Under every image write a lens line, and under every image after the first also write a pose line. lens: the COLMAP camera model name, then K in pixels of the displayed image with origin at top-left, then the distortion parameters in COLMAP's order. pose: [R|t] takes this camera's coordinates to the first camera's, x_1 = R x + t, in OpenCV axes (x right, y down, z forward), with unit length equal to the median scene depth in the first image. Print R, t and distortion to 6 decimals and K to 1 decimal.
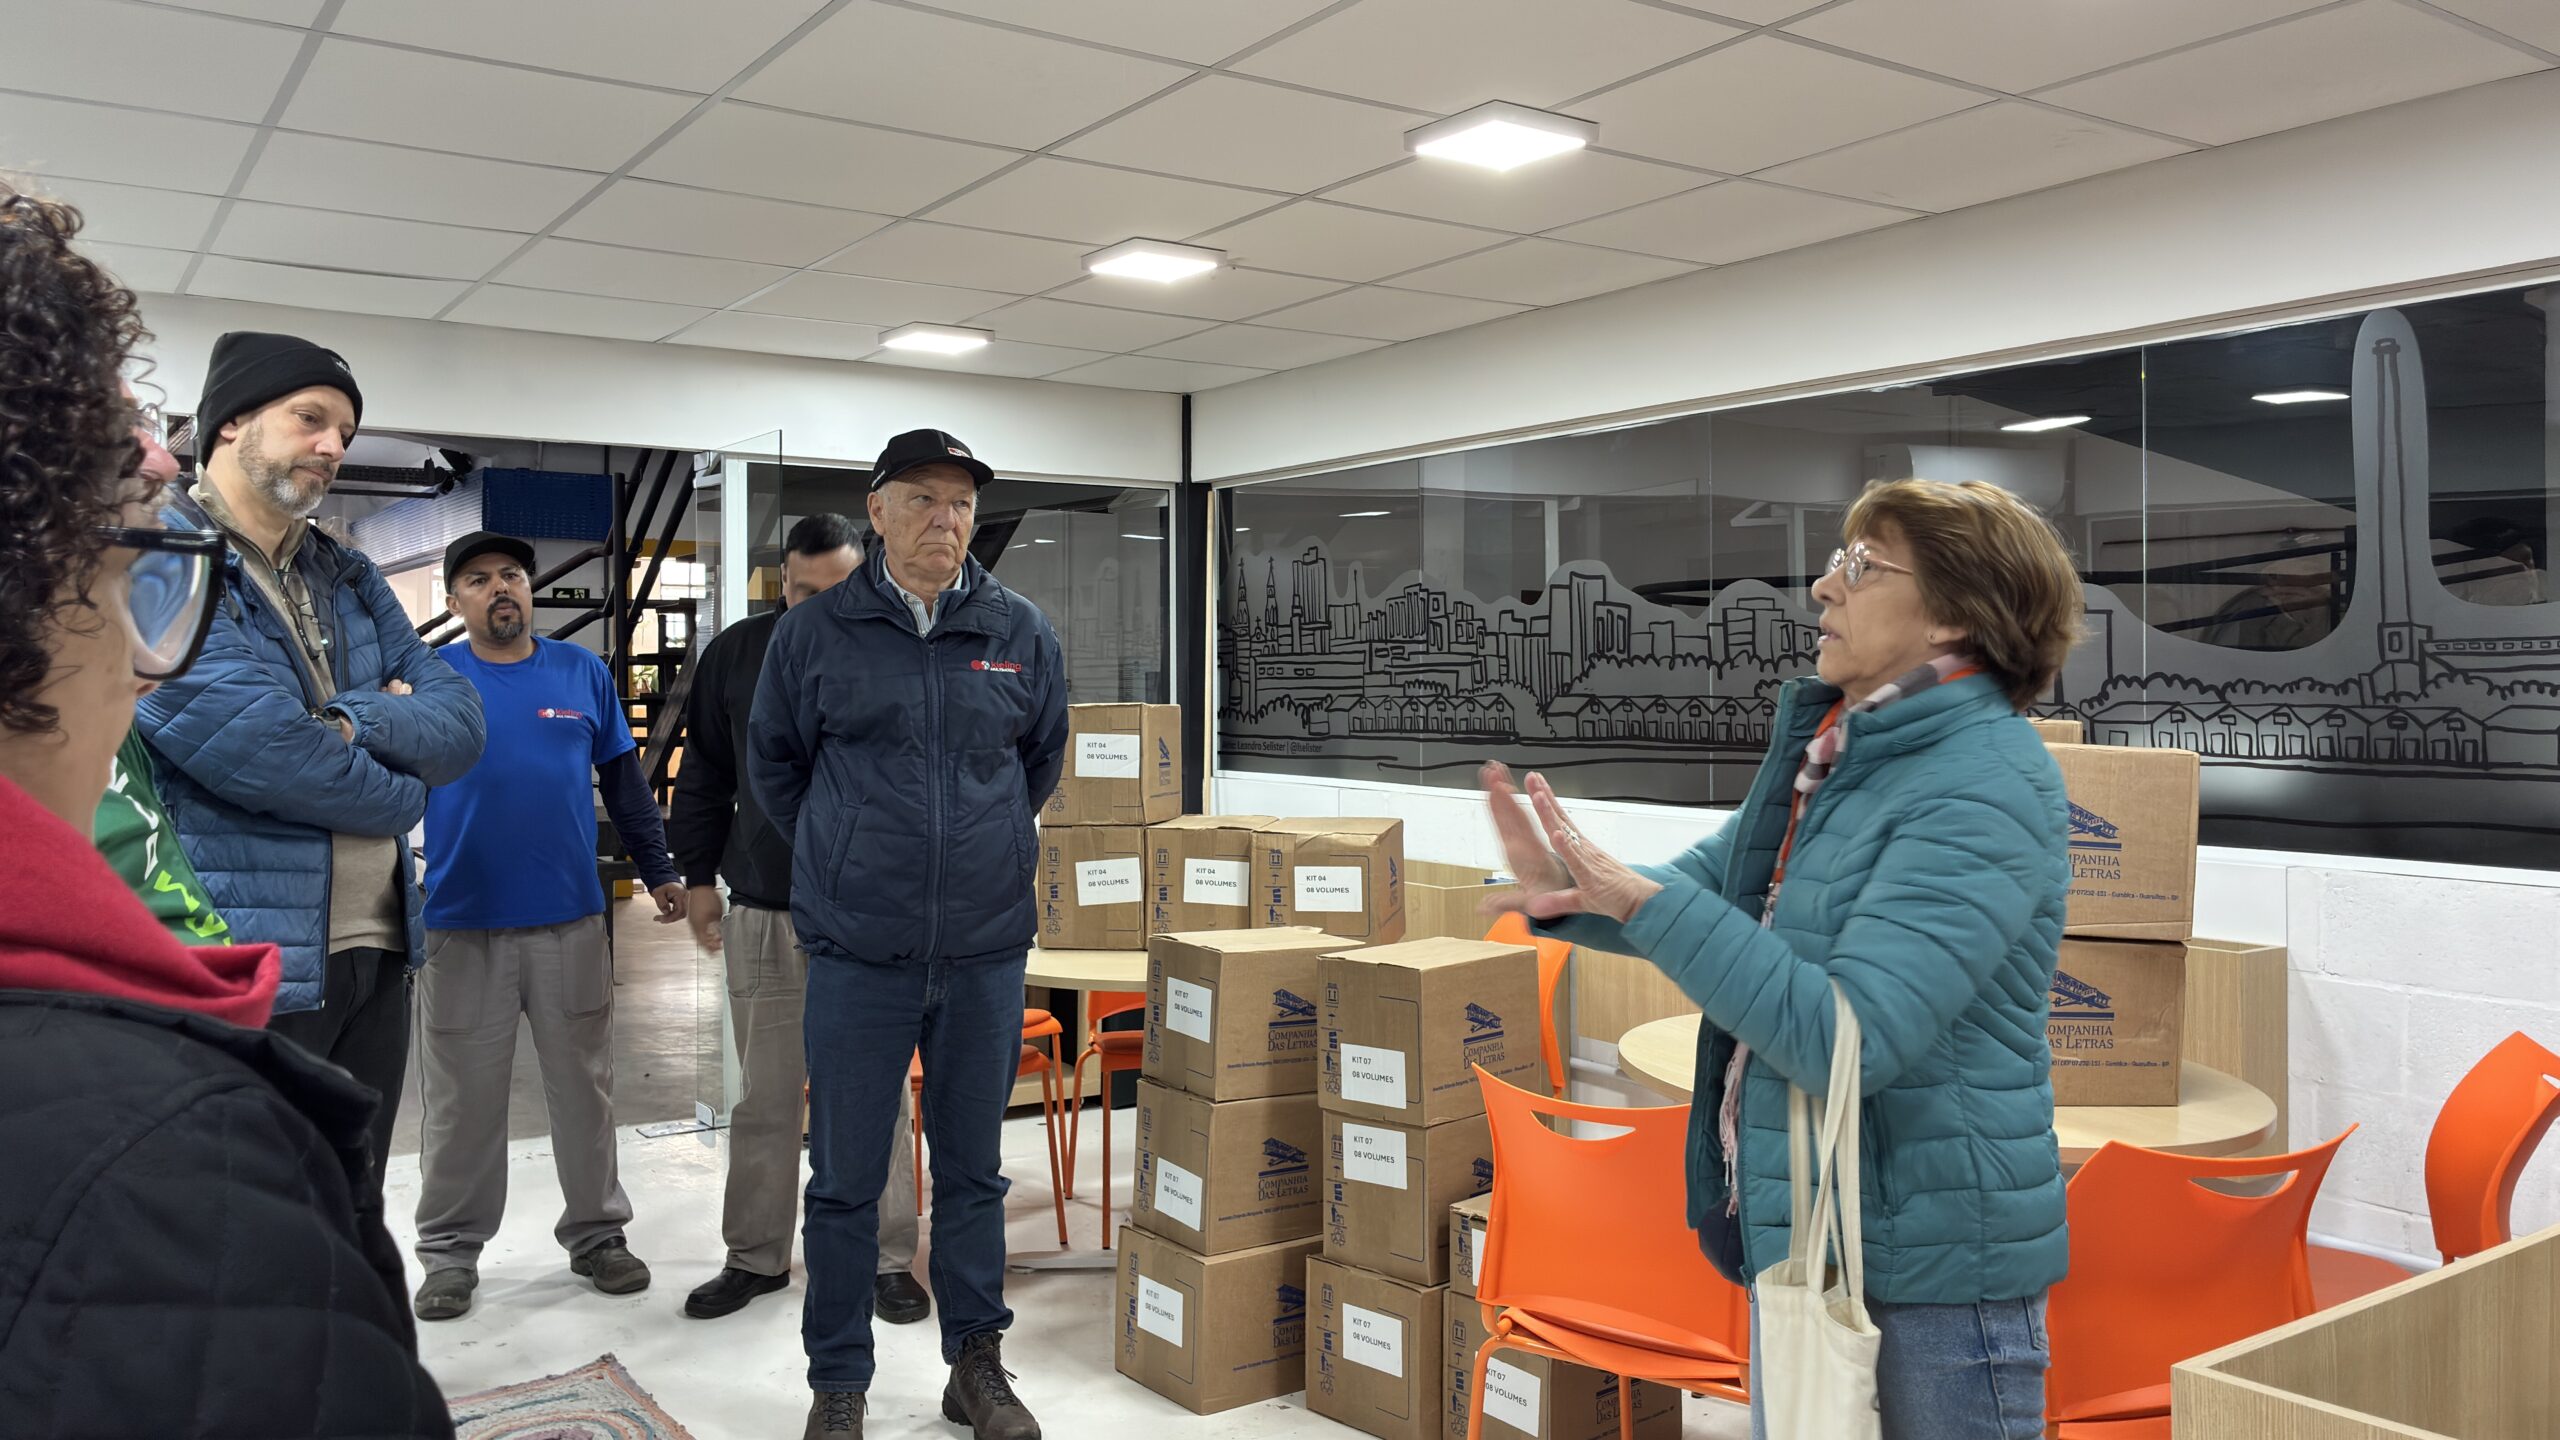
lens RADIAL K [[1926.6, 0, 1271.2], [0, 1926.6, 701.9], [0, 0, 1]] dist [0.075107, -0.178396]
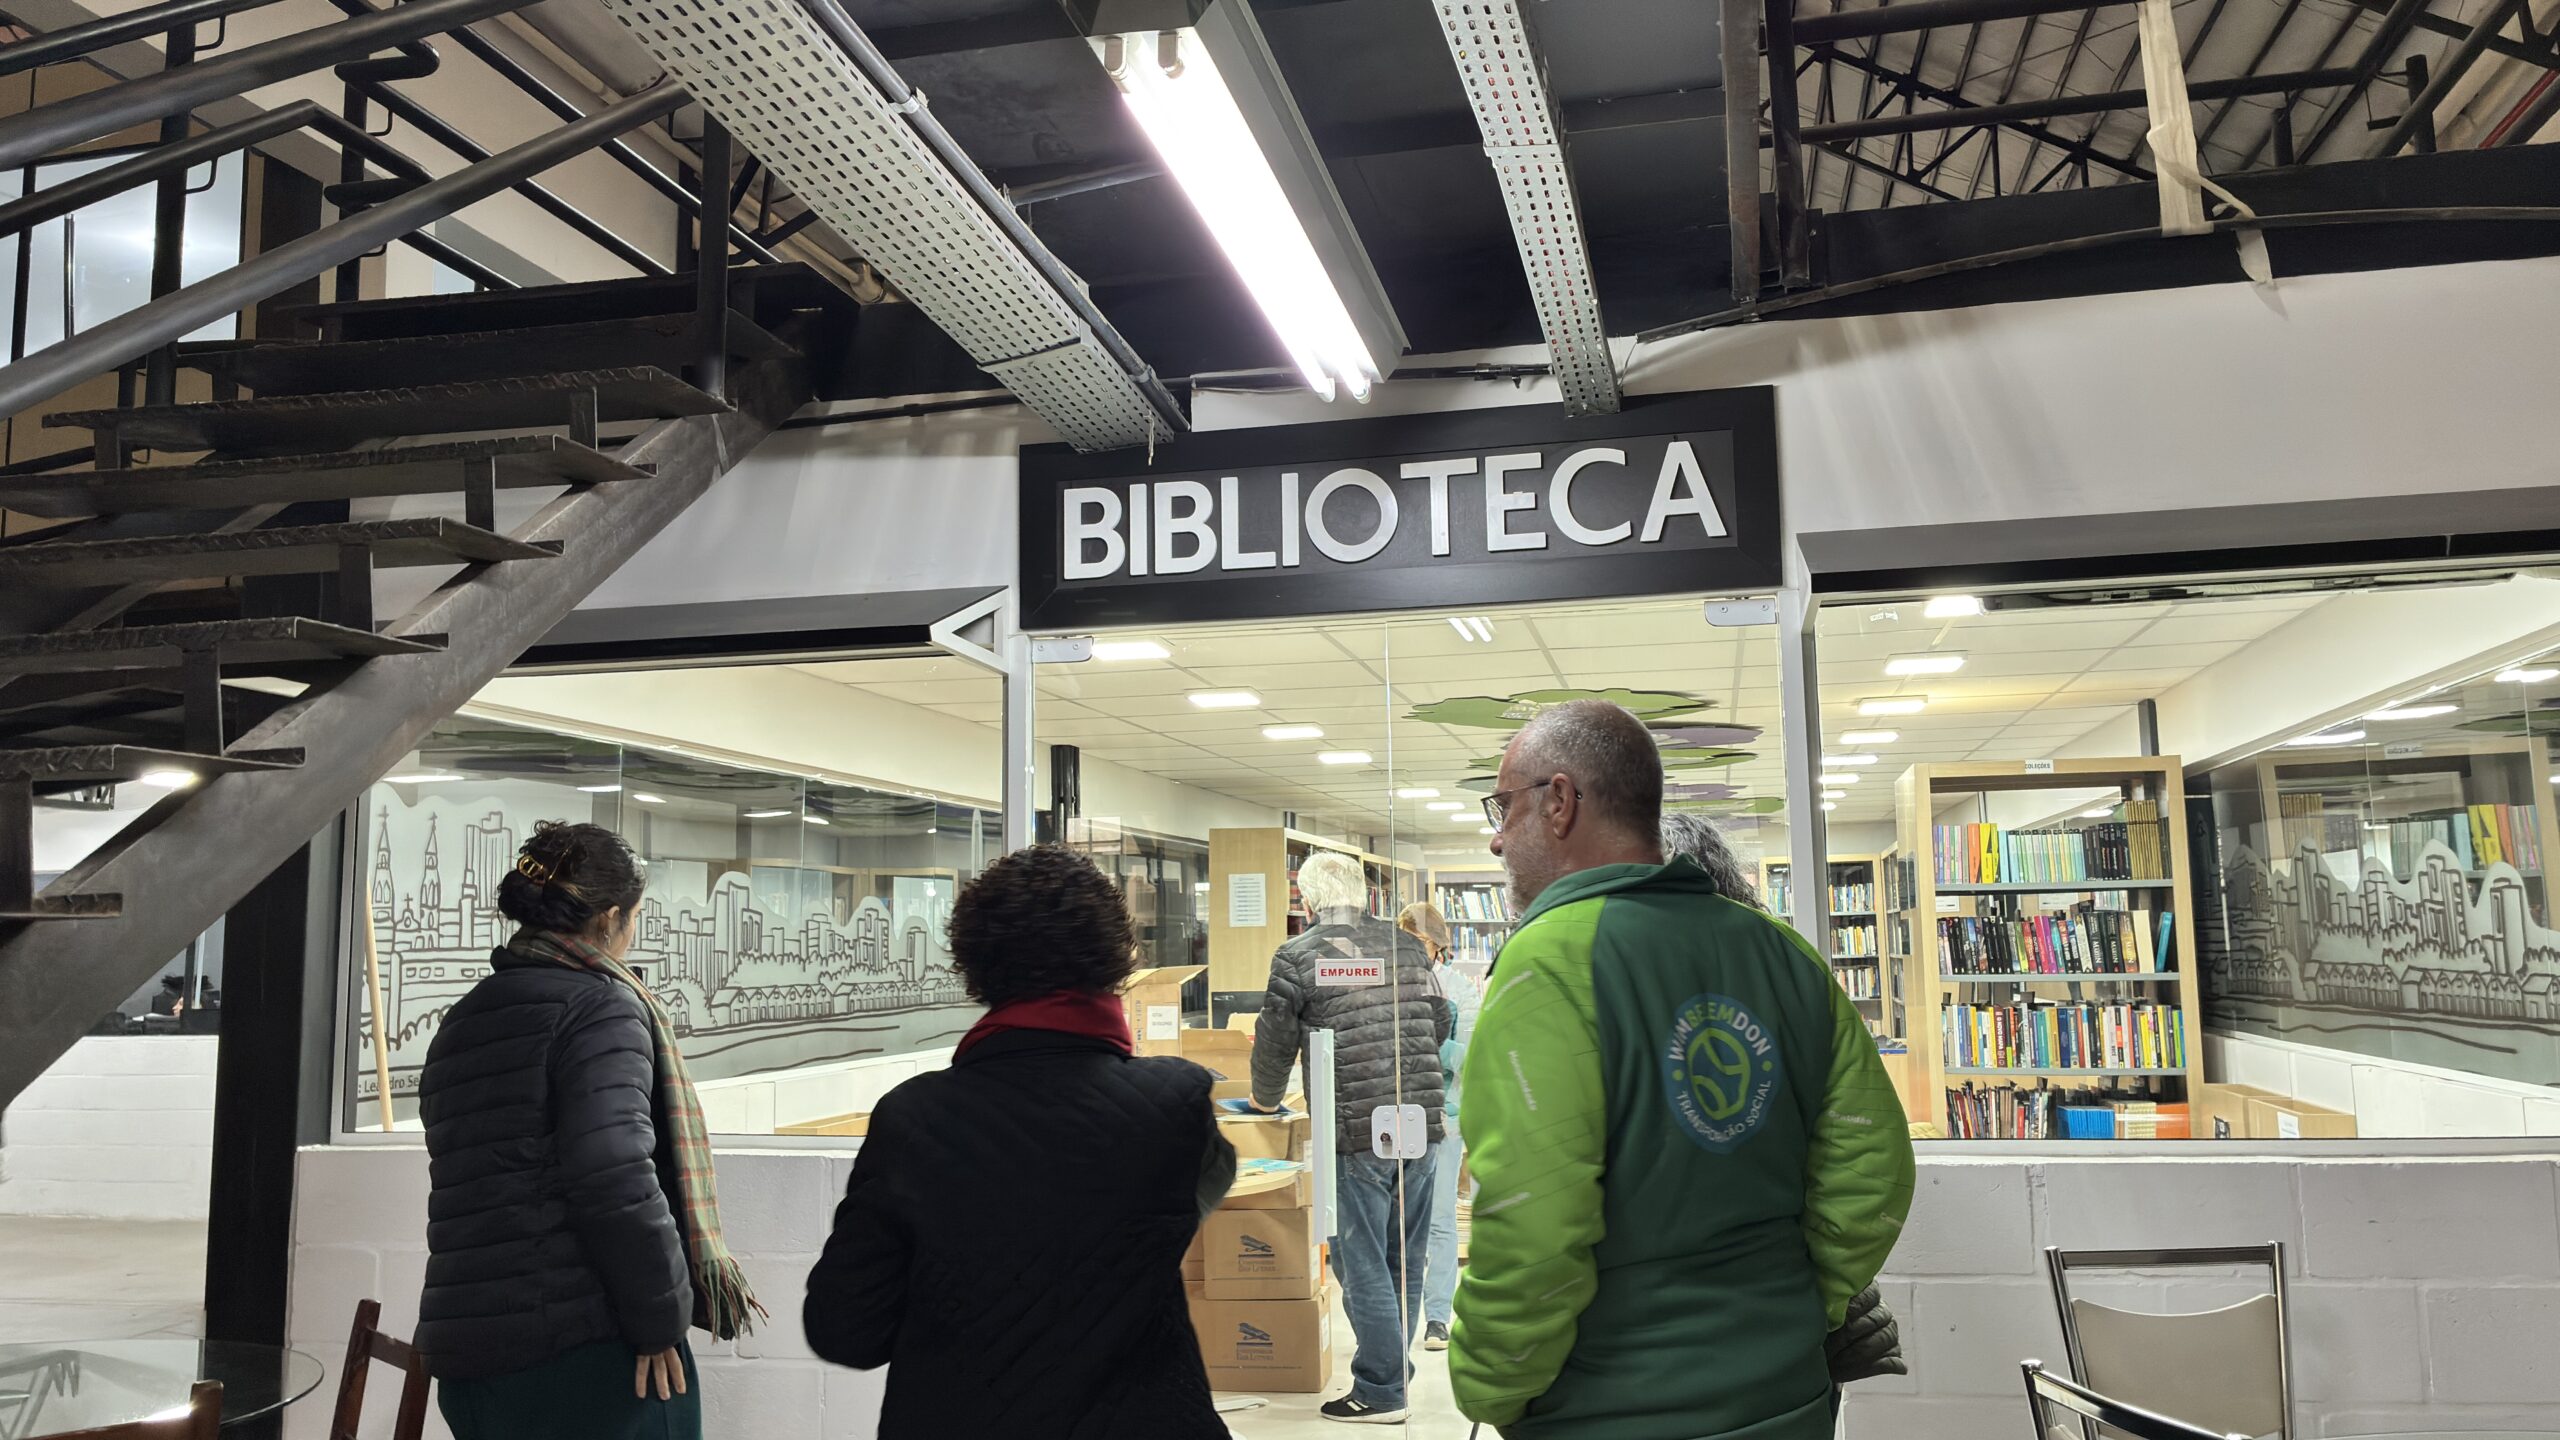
lens RADIAL K [[1885.6, 0, 1280.0], [0, 1885.6, 720.0], [0, 0, 1]] dist [-0.005099, -0.006749]
pose [[-0.690999, 0.099451, 0.715982, -0.963610], [0.026025, 0.993271, -0.112850, -0.028972], [-0.722387, -0.059346, -0.688938, 1.666106]]
